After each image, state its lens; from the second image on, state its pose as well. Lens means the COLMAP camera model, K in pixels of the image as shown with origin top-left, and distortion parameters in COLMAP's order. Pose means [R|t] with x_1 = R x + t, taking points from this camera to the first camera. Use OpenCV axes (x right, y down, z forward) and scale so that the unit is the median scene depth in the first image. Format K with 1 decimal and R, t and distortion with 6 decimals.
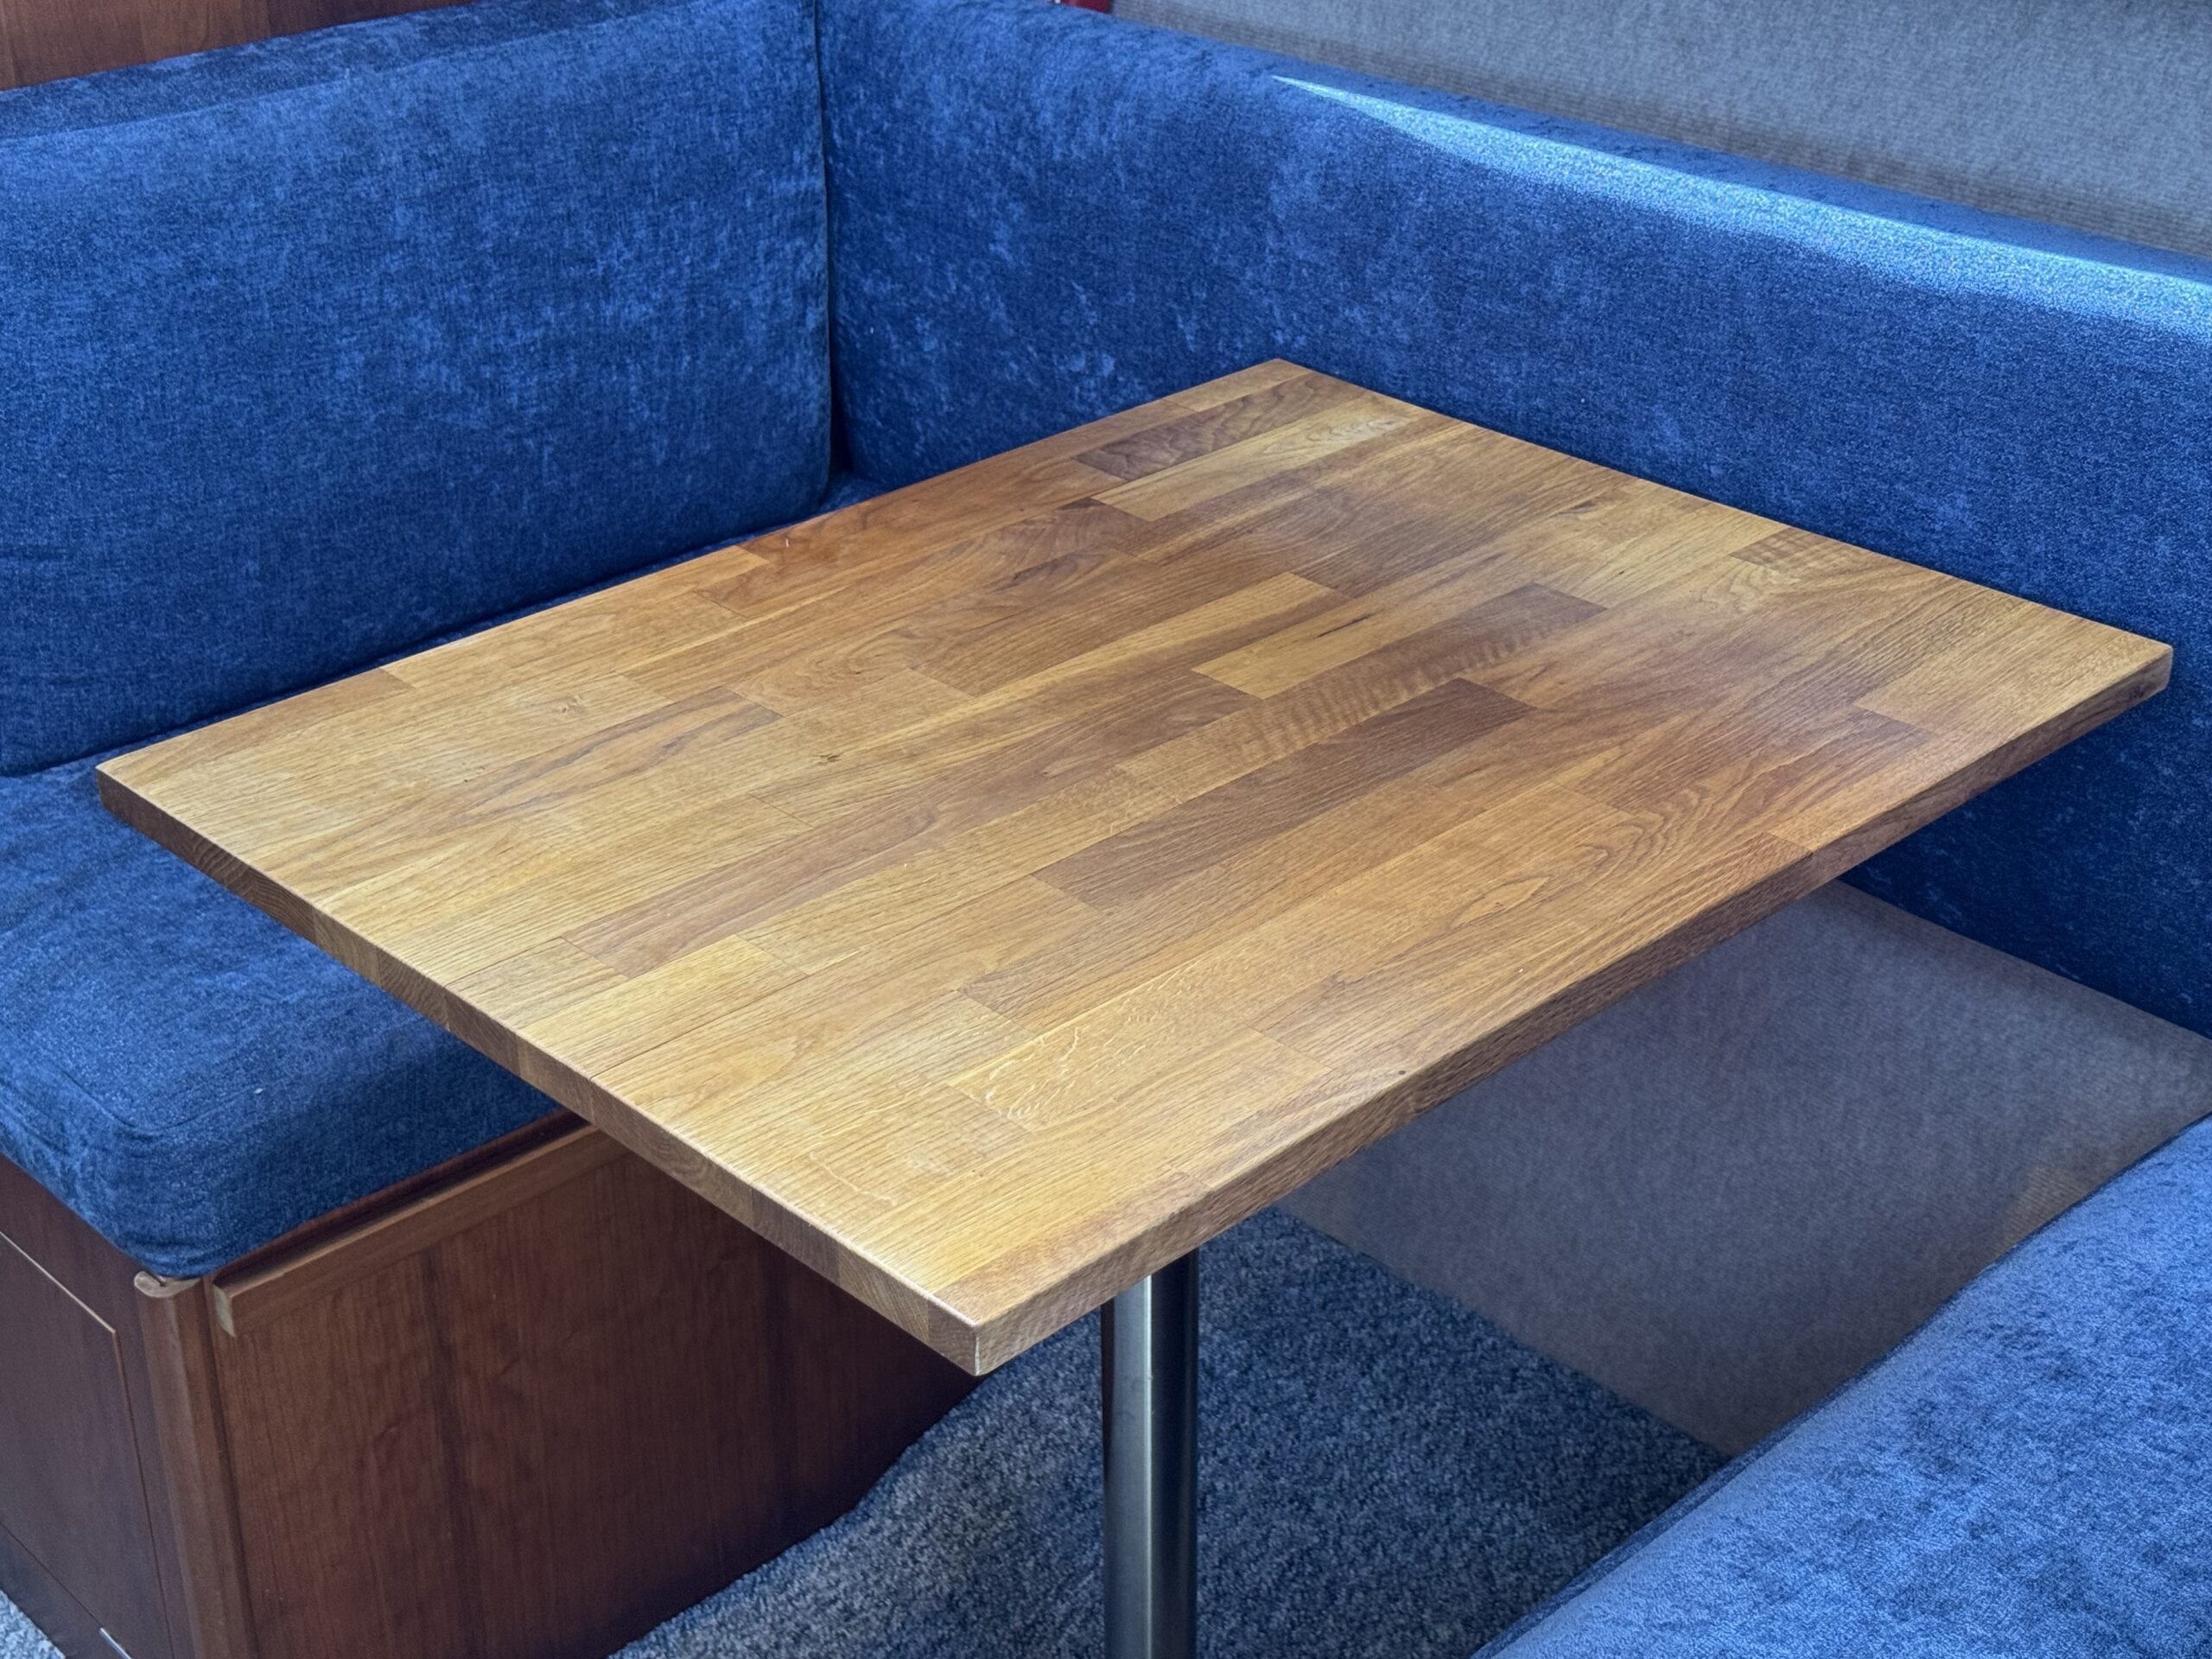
lens RADIAL K [[3109.9, 0, 1106.0], [0, 3109.9, 829.5], [0, 0, 1]] dist [0.189814, -0.355757]
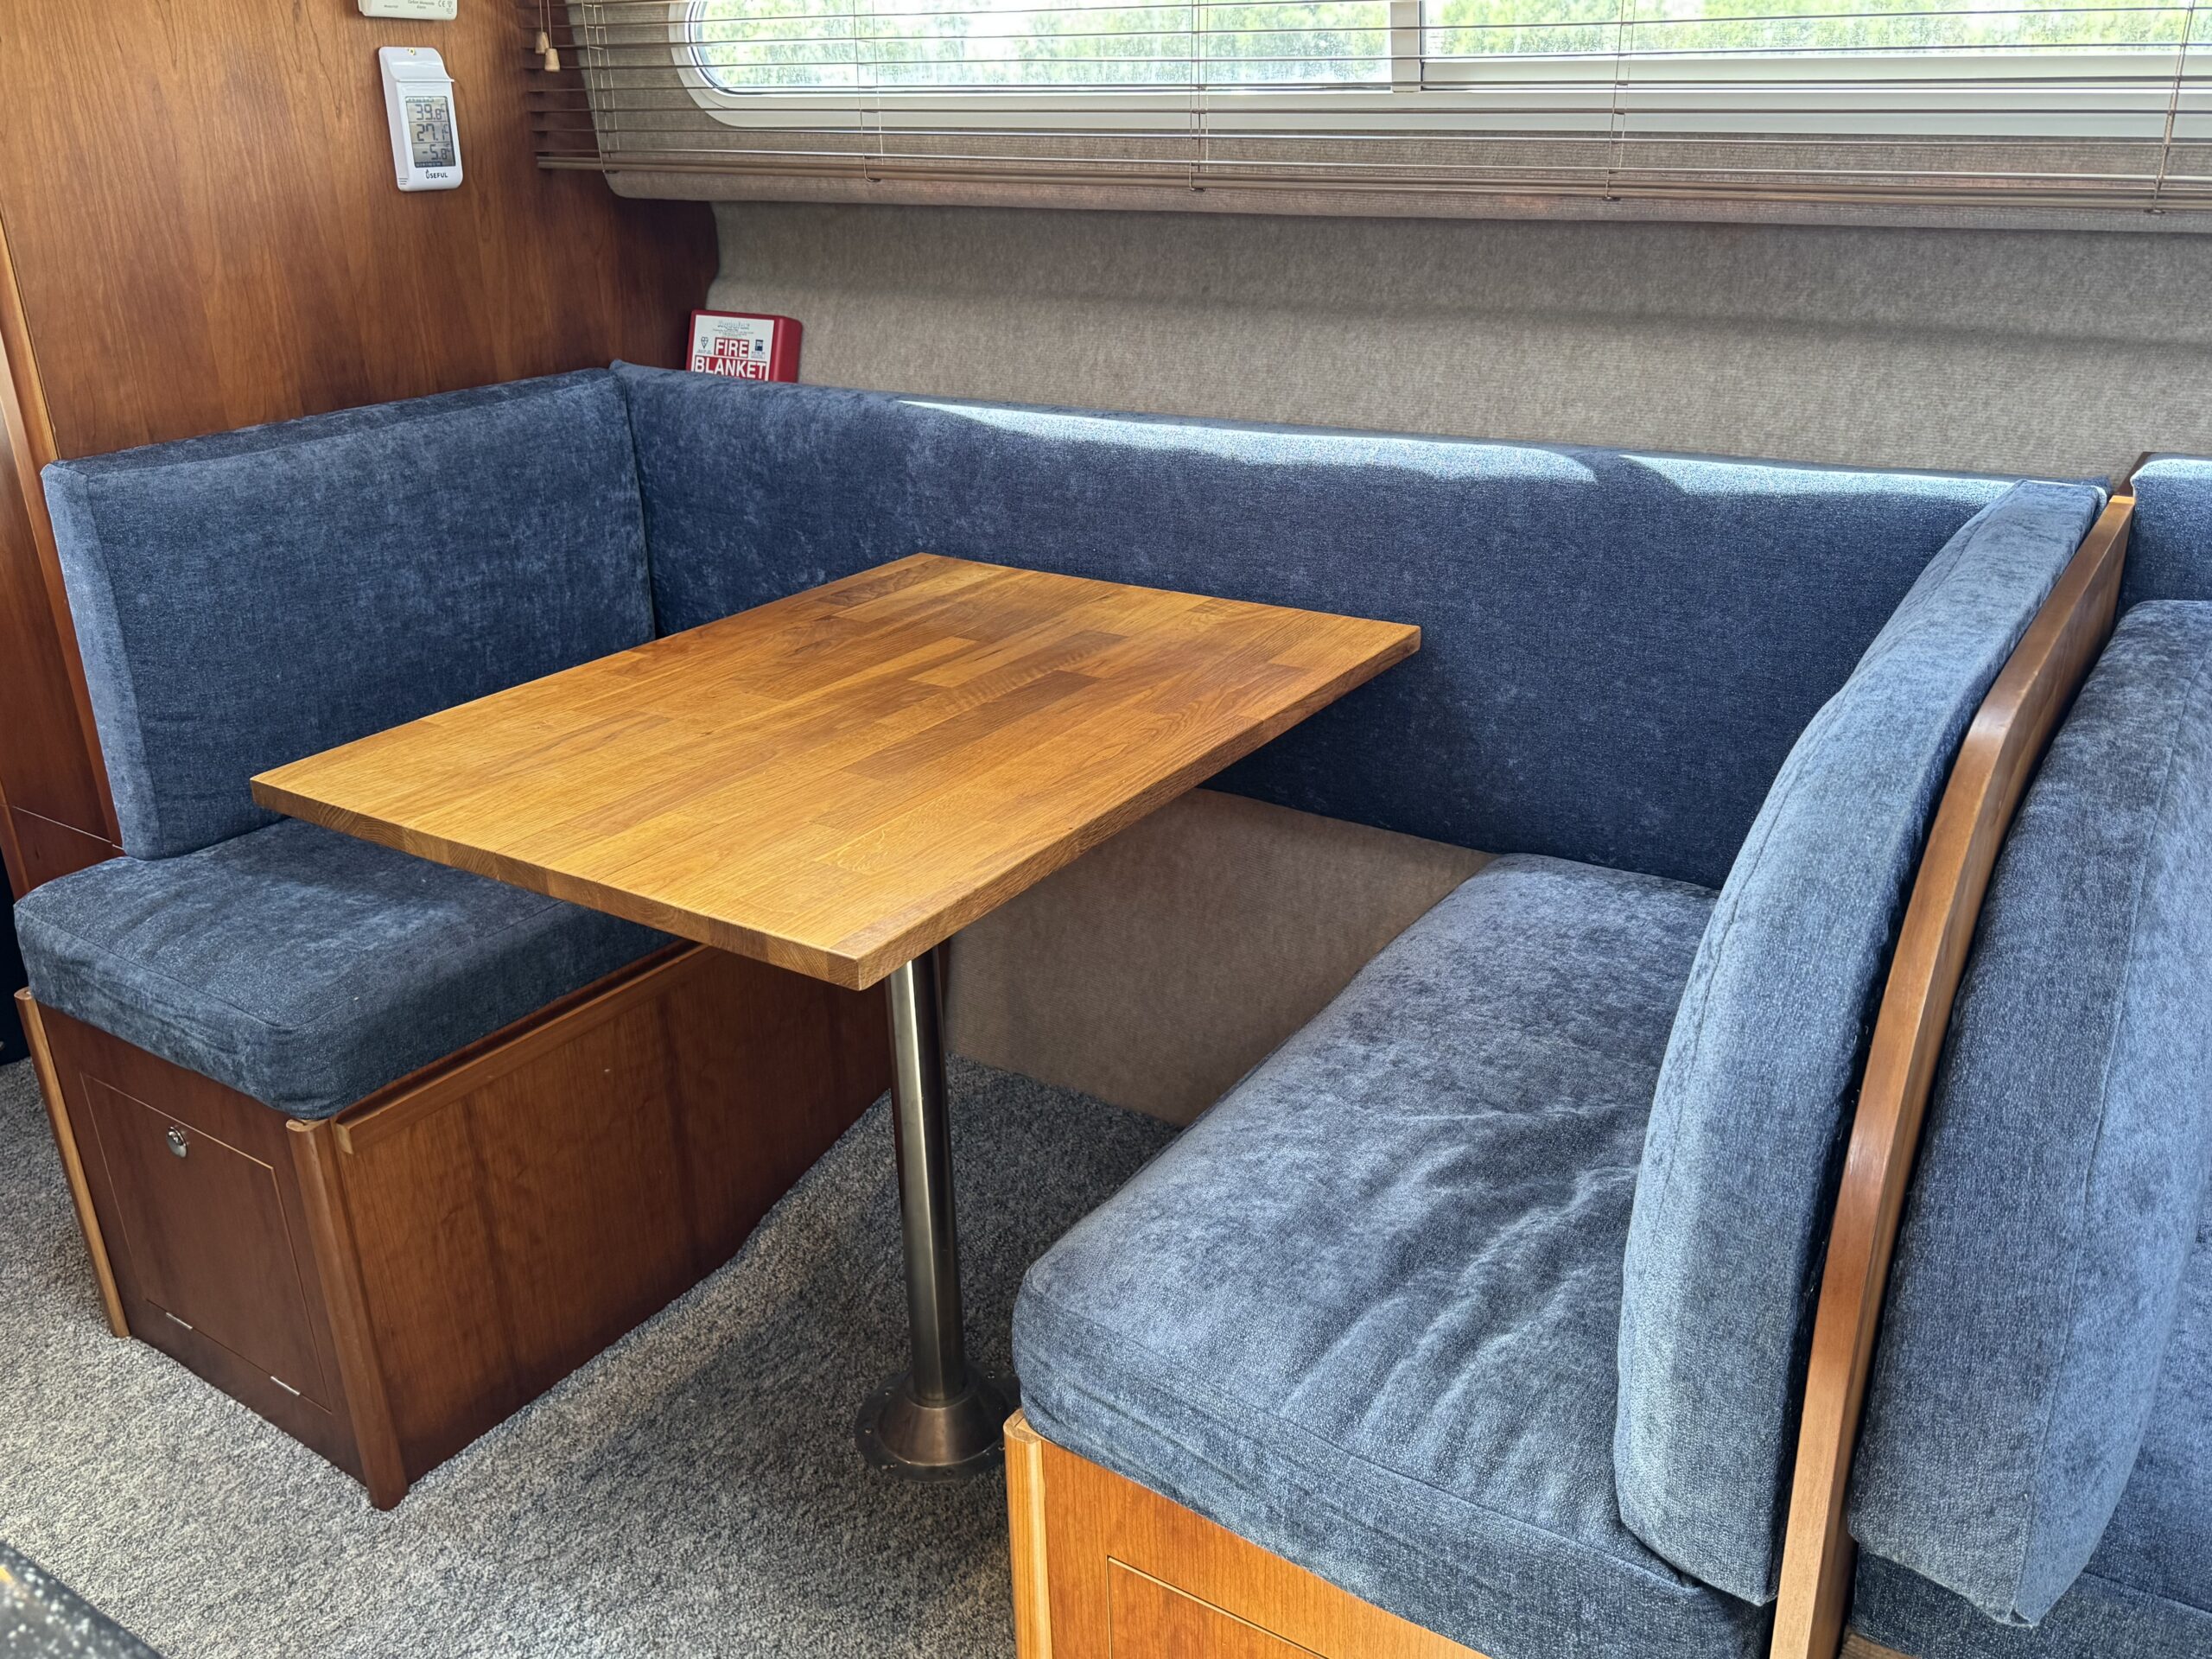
lens RADIAL K [[1760.9, 0, 1106.0], [0, 1760.9, 829.5], [0, 0, 1]] dist [0.216221, -0.519640]
pose [[0.976824, -0.098446, 0.190062, -0.056349], [0.117667, 0.988724, -0.092624, 0.126946], [-0.178800, 0.112842, 0.977393, 0.004825]]
